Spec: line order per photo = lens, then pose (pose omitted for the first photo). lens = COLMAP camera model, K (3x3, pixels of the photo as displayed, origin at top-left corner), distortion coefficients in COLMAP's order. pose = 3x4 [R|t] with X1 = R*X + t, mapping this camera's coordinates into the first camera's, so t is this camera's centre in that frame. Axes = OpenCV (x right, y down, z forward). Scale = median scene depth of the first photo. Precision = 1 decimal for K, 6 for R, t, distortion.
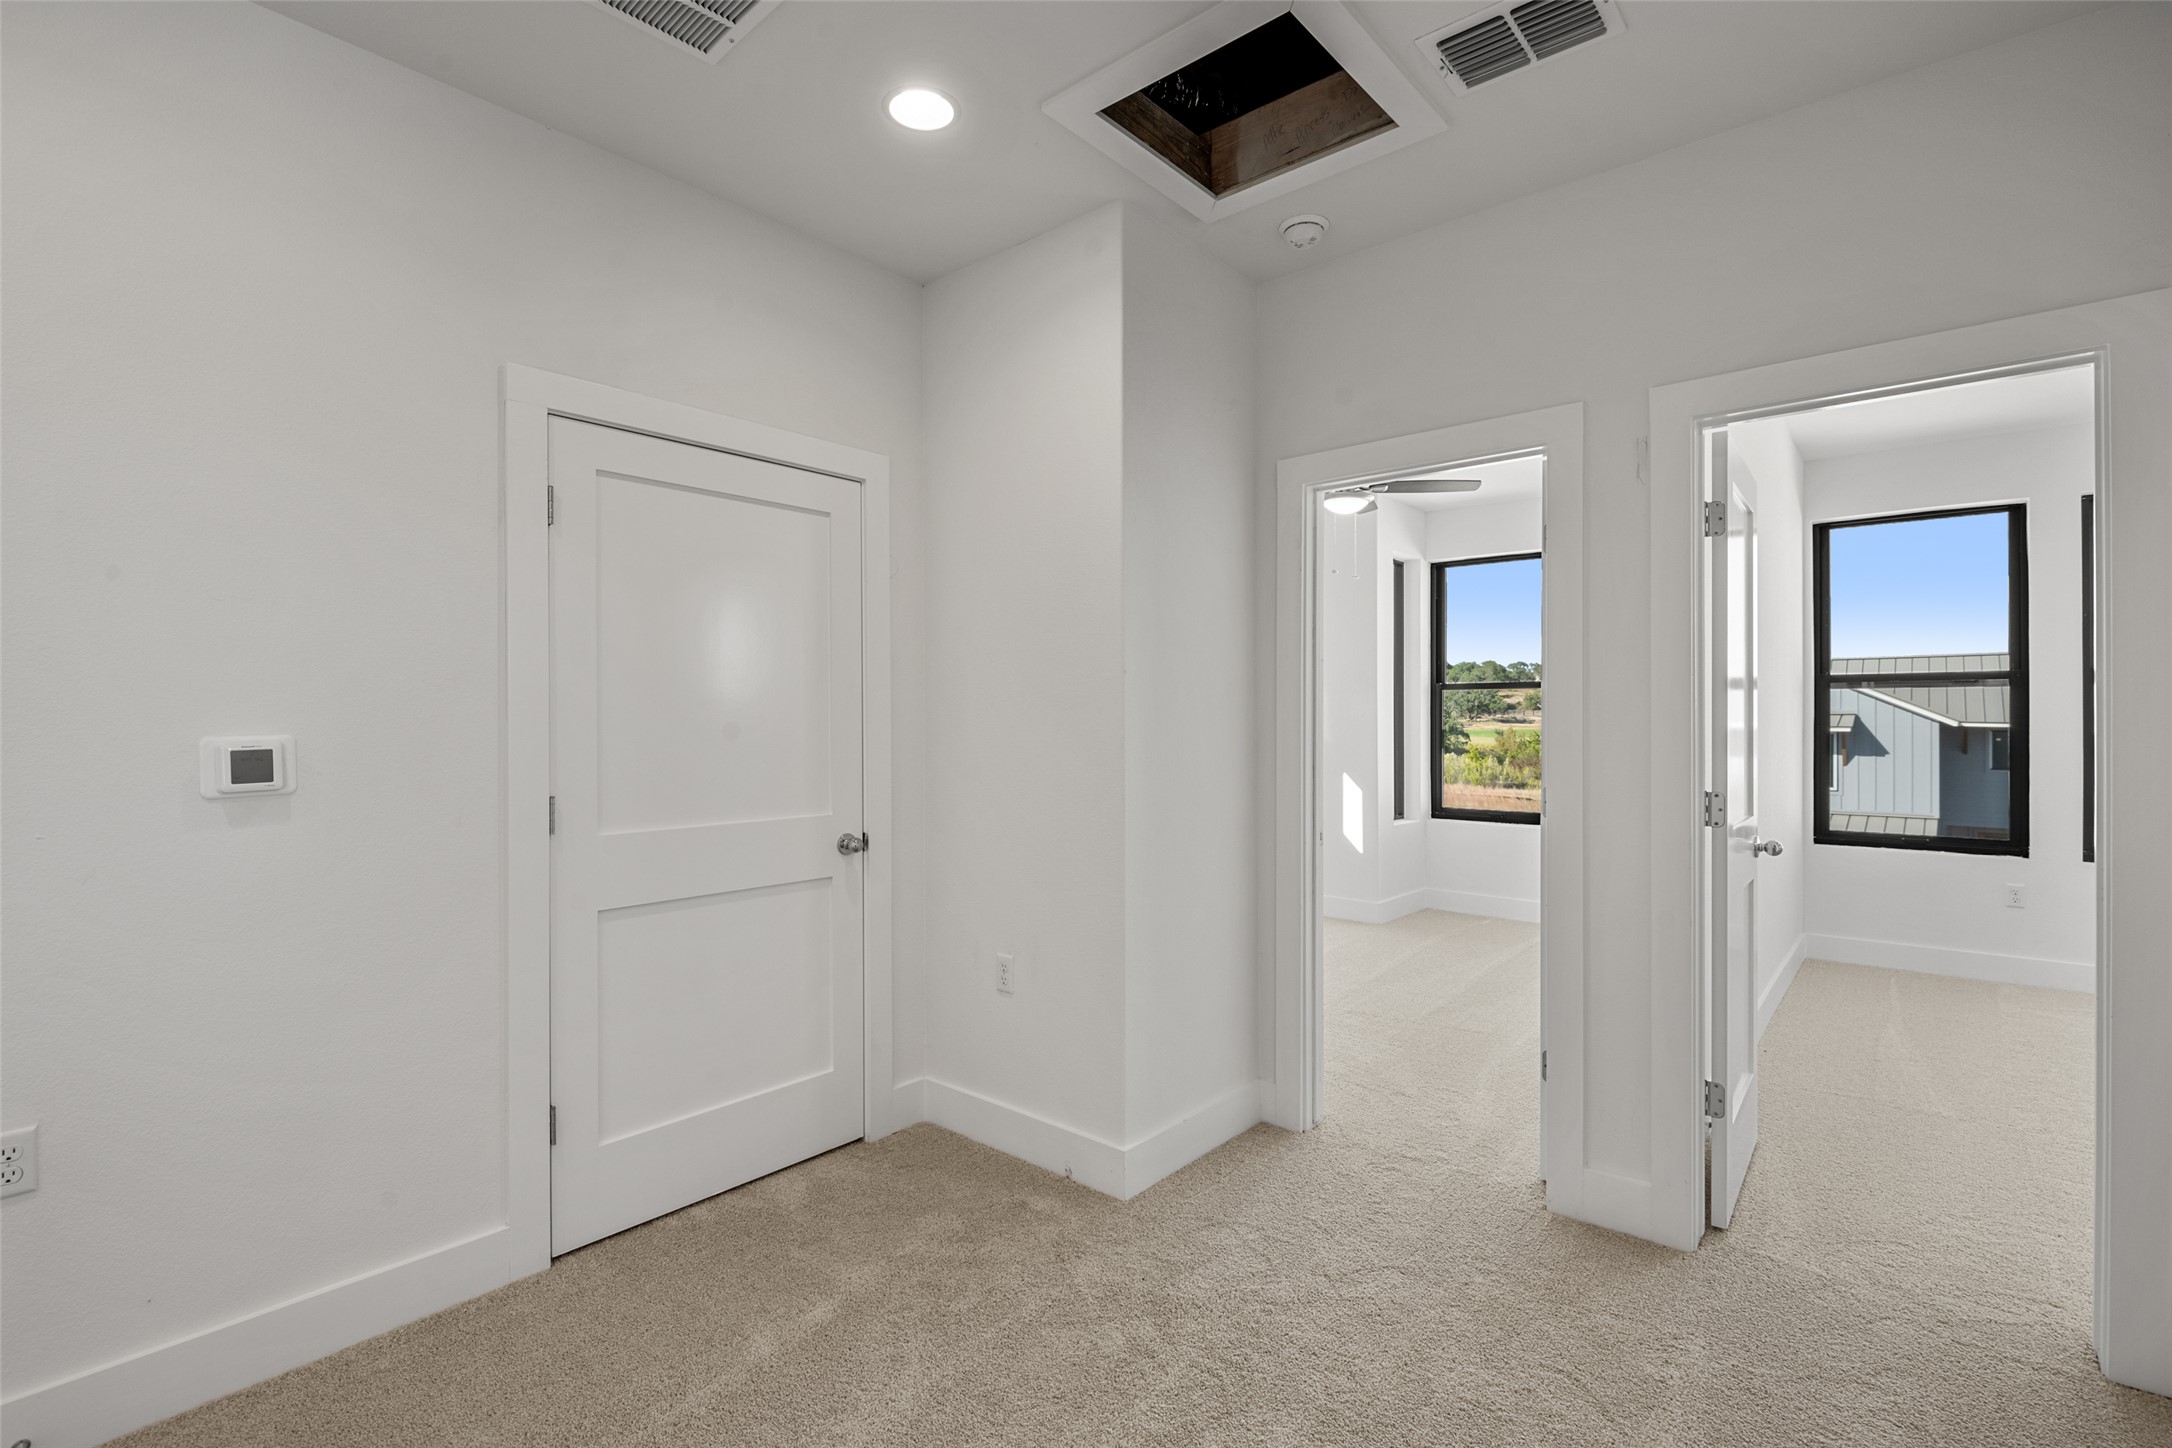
lens RADIAL K [[987.5, 0, 1075.4], [0, 987.5, 717.3], [0, 0, 1]] dist [-0.000018, -0.004669]
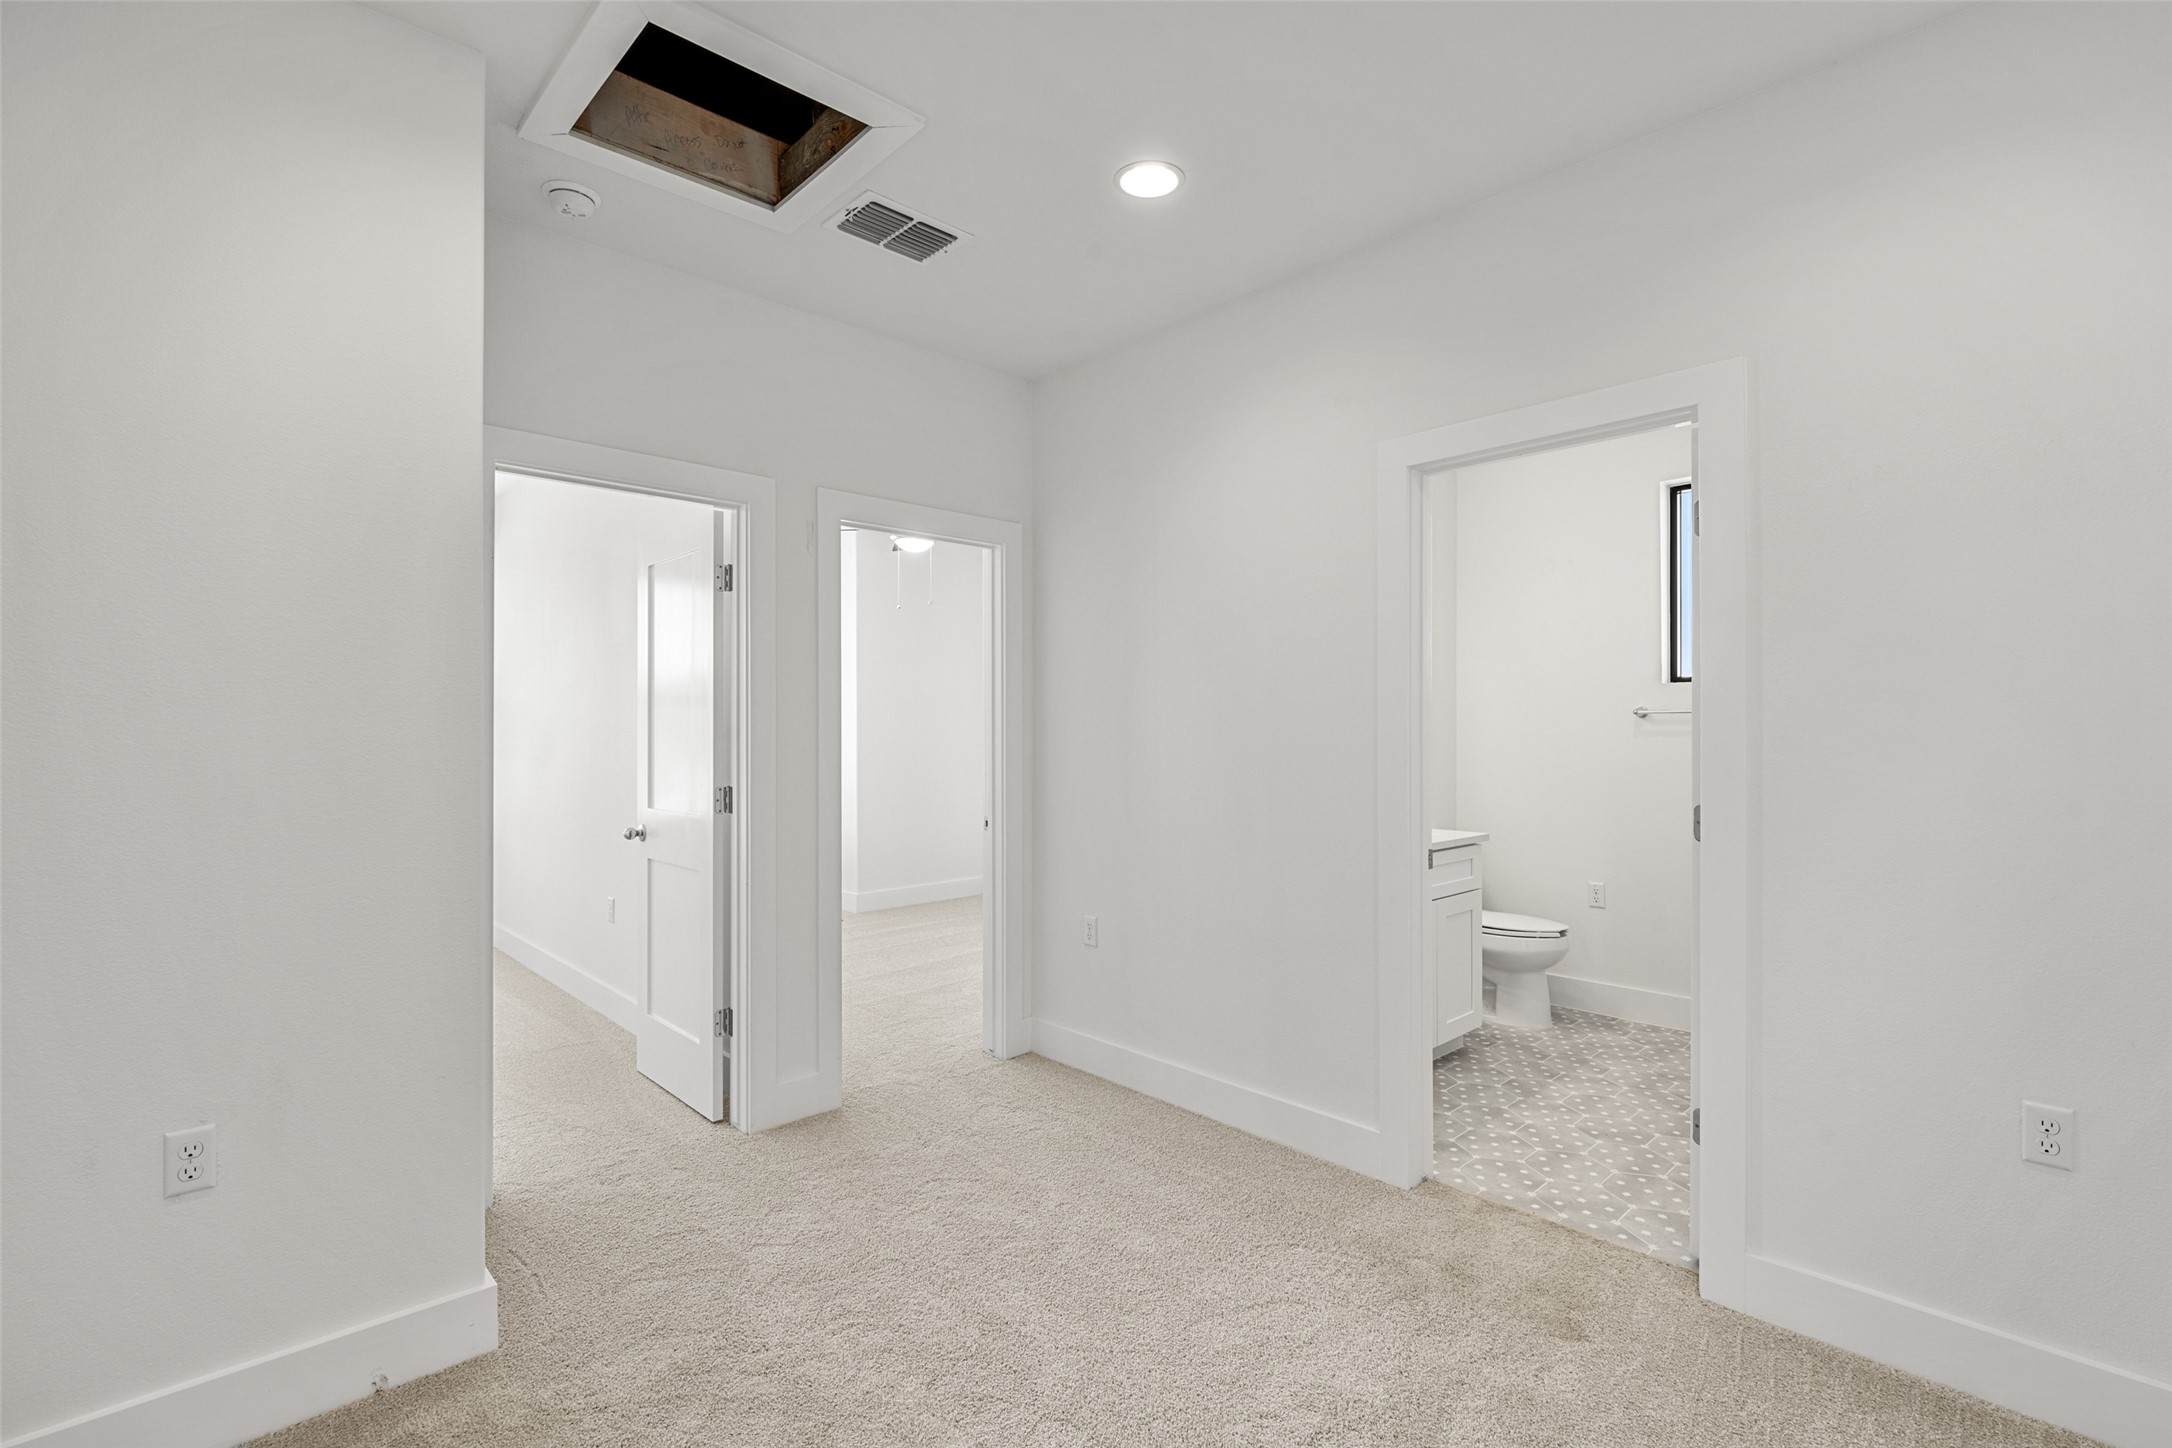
lens RADIAL K [[987.5, 0, 1076.2], [0, 987.5, 728.3], [0, 0, 1]] dist [-0.000018, -0.004669]
pose [[0.099394, 0.003637, 0.995041, -0.193167], [-0.001258, 0.999993, -0.003530, 0.001022], [-0.995047, -0.000901, 0.099398, 0.133704]]
